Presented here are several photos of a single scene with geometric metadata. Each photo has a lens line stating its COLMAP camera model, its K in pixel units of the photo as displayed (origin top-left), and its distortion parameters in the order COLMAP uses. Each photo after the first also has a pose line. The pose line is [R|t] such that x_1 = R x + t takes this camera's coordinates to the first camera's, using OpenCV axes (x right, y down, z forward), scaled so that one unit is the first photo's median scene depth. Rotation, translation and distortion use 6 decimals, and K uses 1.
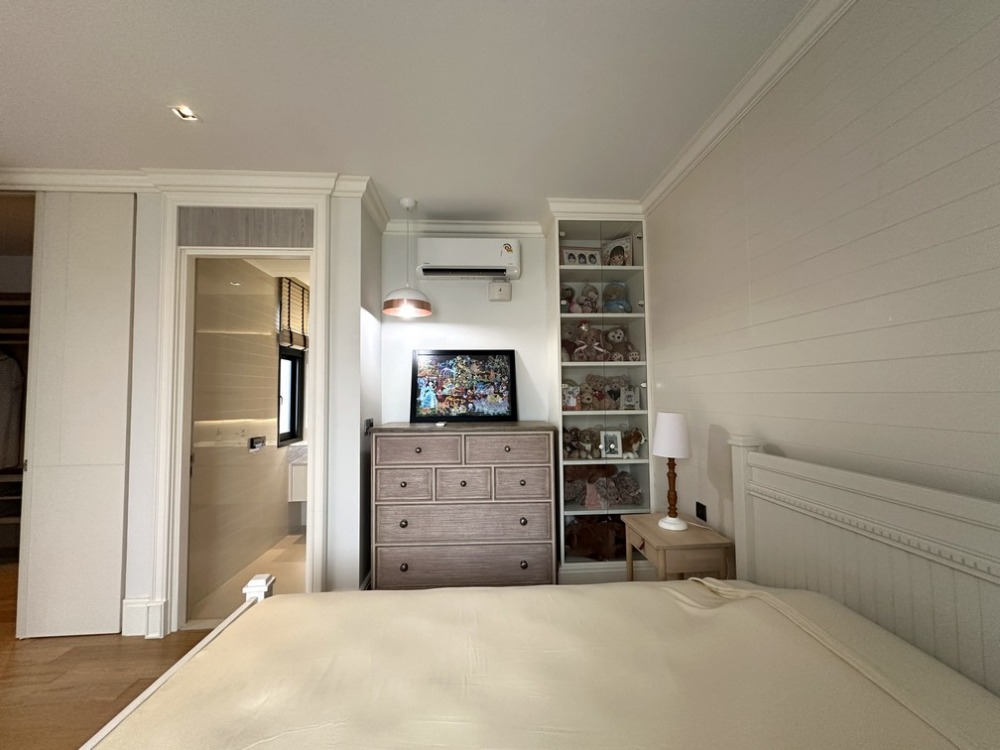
lens RADIAL K [[402.0, 0, 500.0], [0, 402.0, 375.0], [0, 0, 1]] dist [-0.001382, 0.000030]
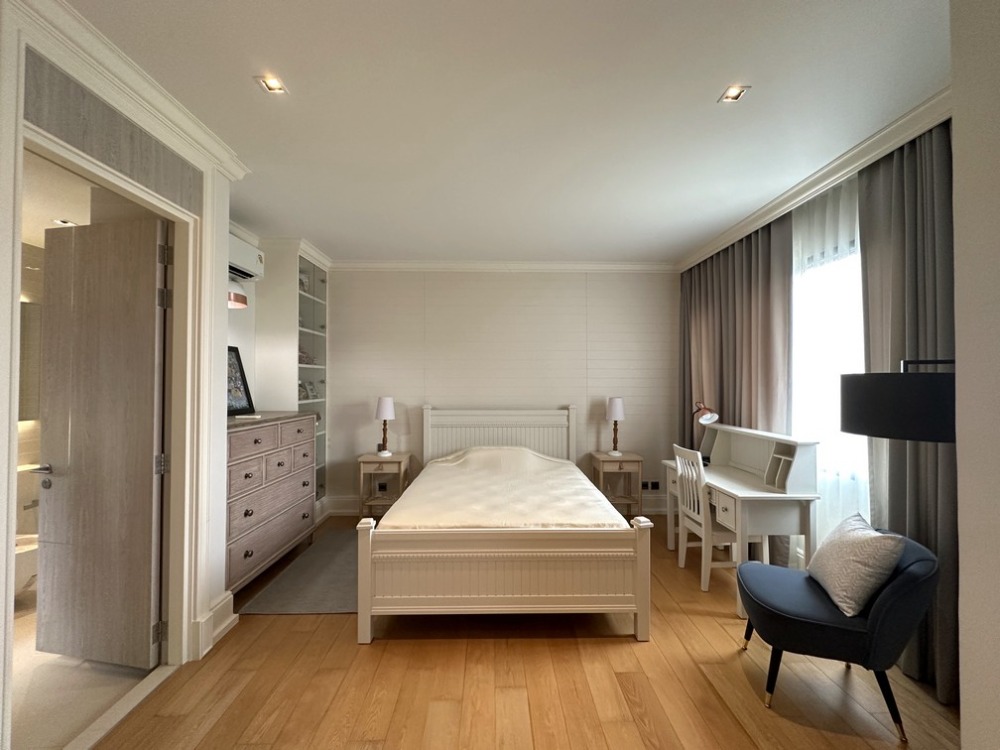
lens RADIAL K [[402.0, 0, 500.0], [0, 402.0, 375.0], [0, 0, 1]] dist [-0.001382, 0.000030]
pose [[0.042415, 0.023879, 0.998815, -1.250355], [-0.042480, 0.998853, -0.022076, 0.006205], [-0.998197, -0.041493, 0.043380, 0.312282]]
